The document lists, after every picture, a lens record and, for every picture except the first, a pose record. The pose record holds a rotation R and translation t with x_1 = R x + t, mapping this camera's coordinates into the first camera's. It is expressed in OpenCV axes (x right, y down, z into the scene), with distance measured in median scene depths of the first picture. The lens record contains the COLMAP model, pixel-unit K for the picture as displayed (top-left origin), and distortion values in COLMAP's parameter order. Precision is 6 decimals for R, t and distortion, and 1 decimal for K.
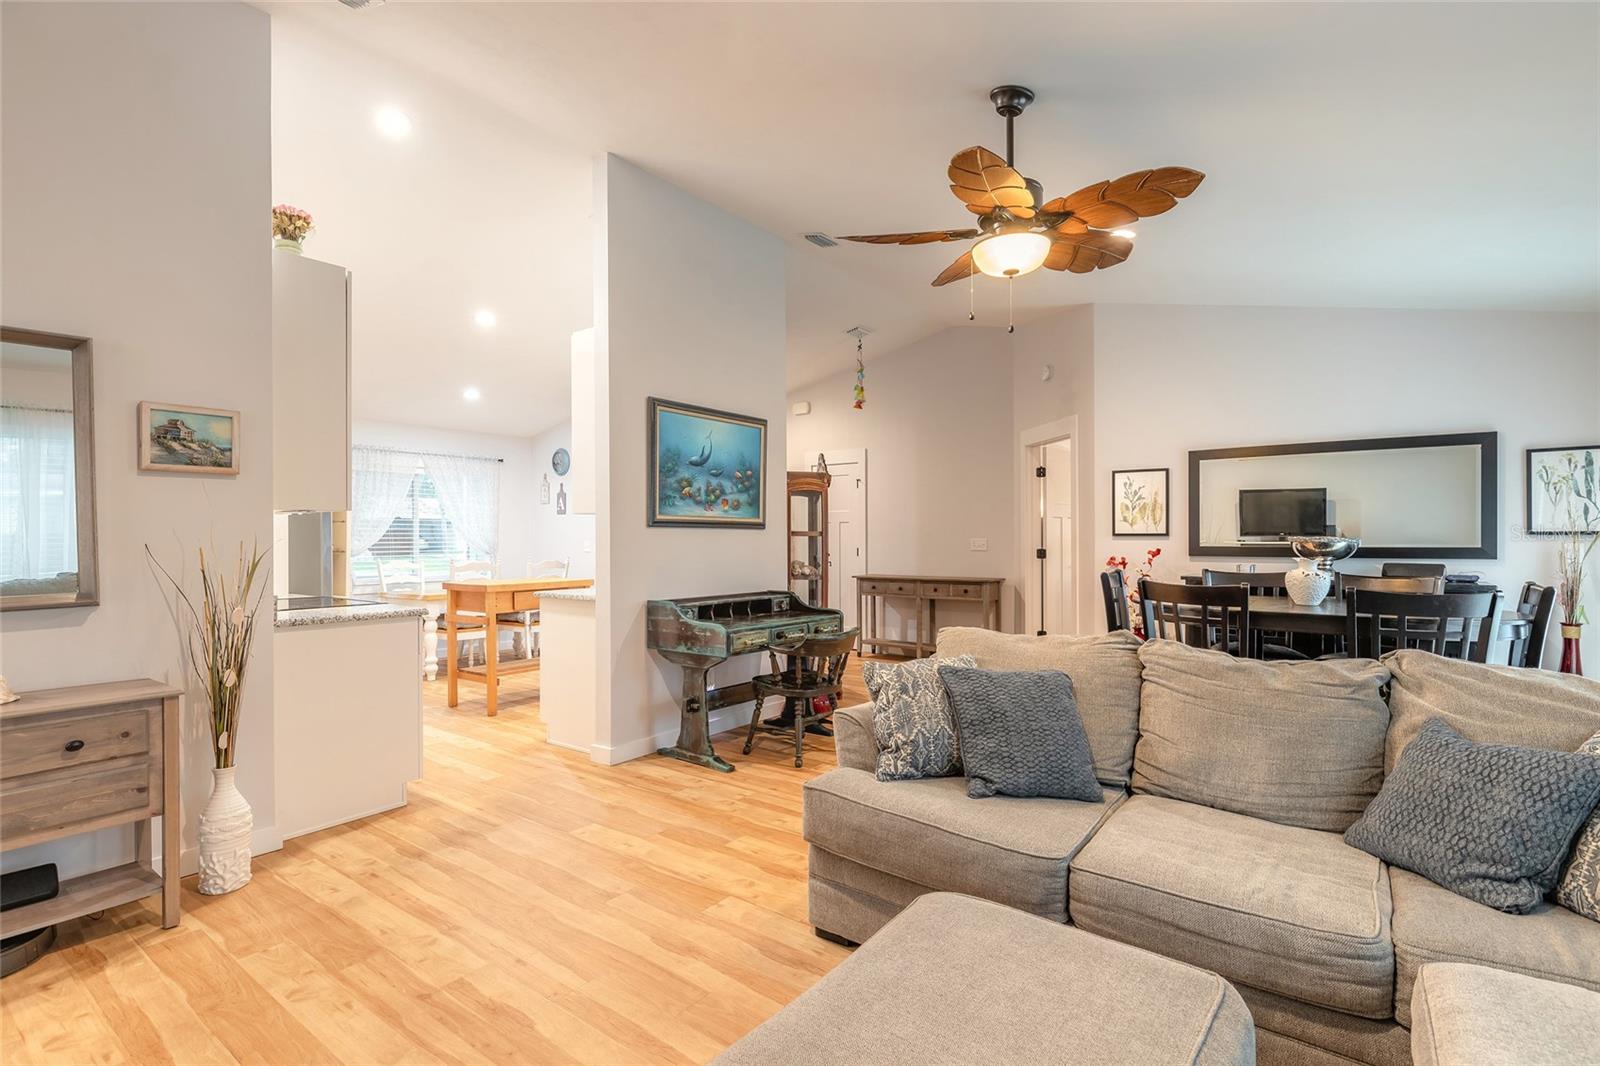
lens RADIAL K [[761.5, 0, 792.7], [0, 761.5, 539.1], [0, 0, 1]] dist [0.000855, -0.000080]
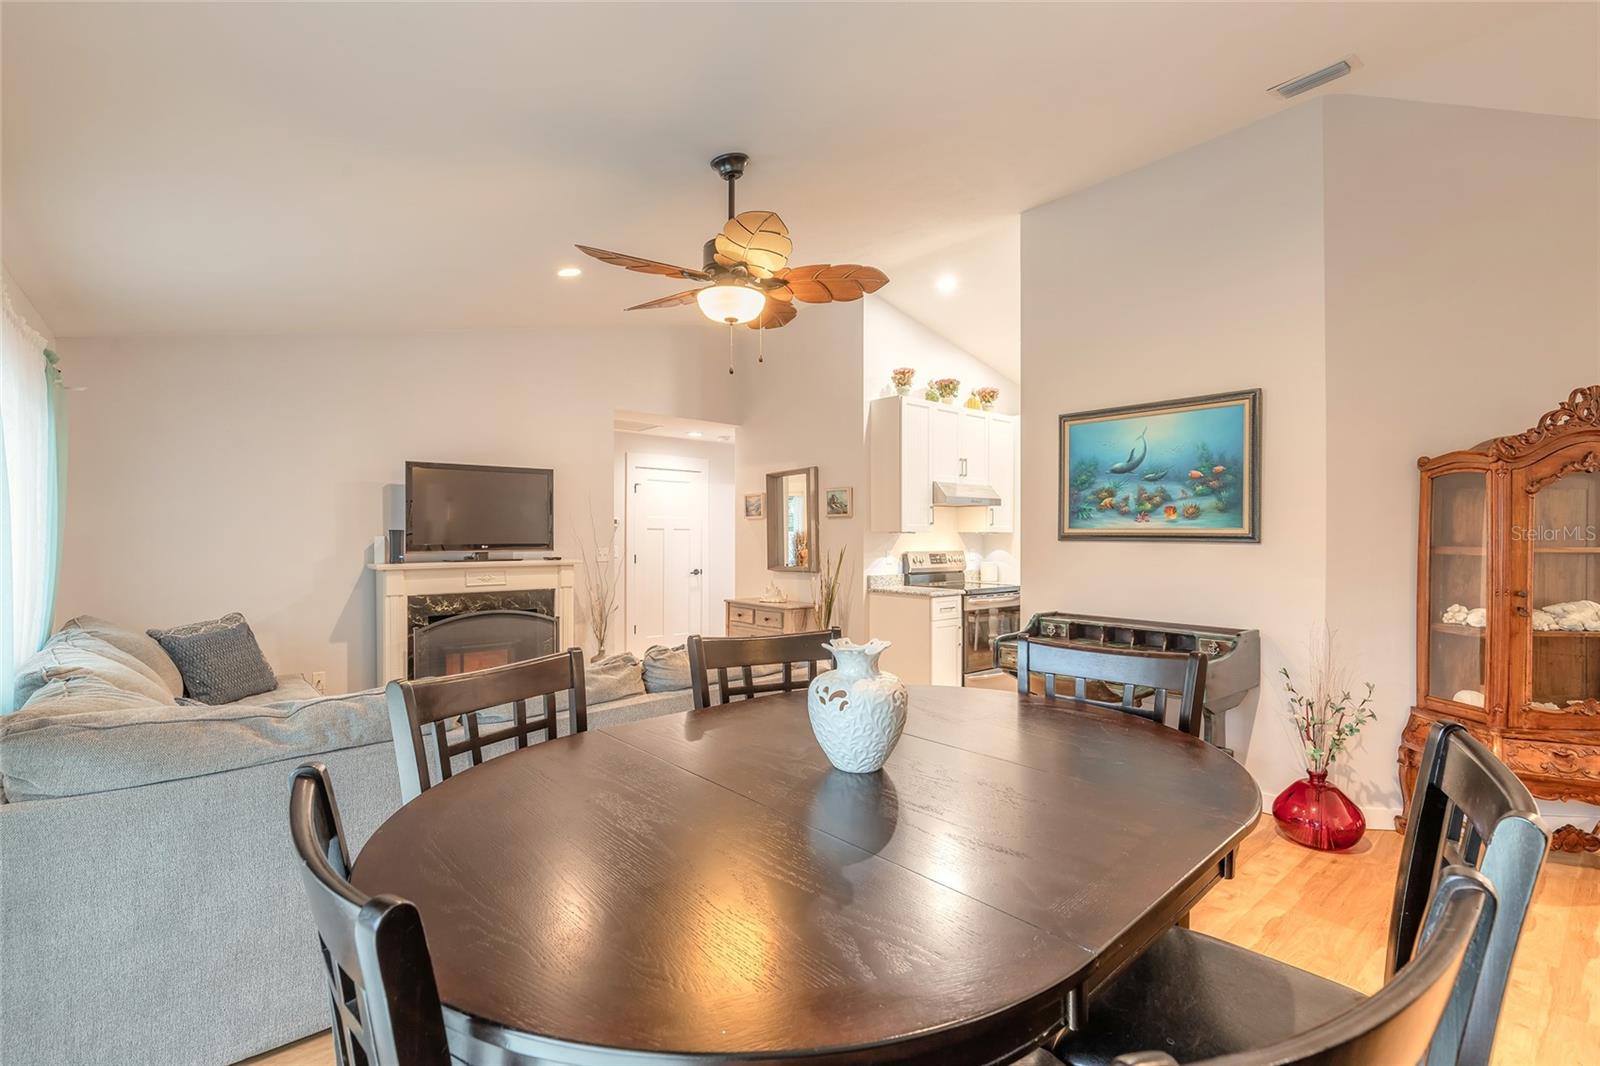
lens RADIAL K [[721.3, 0, 800.1], [0, 721.3, 538.1], [0, 0, 1]] dist [0.003481, 0.000507]
pose [[-0.211278, 0.004890, -0.977414, 0.787682], [-0.002885, 0.999980, 0.005626, -0.022443], [0.977422, 0.004008, -0.211259, 0.802455]]
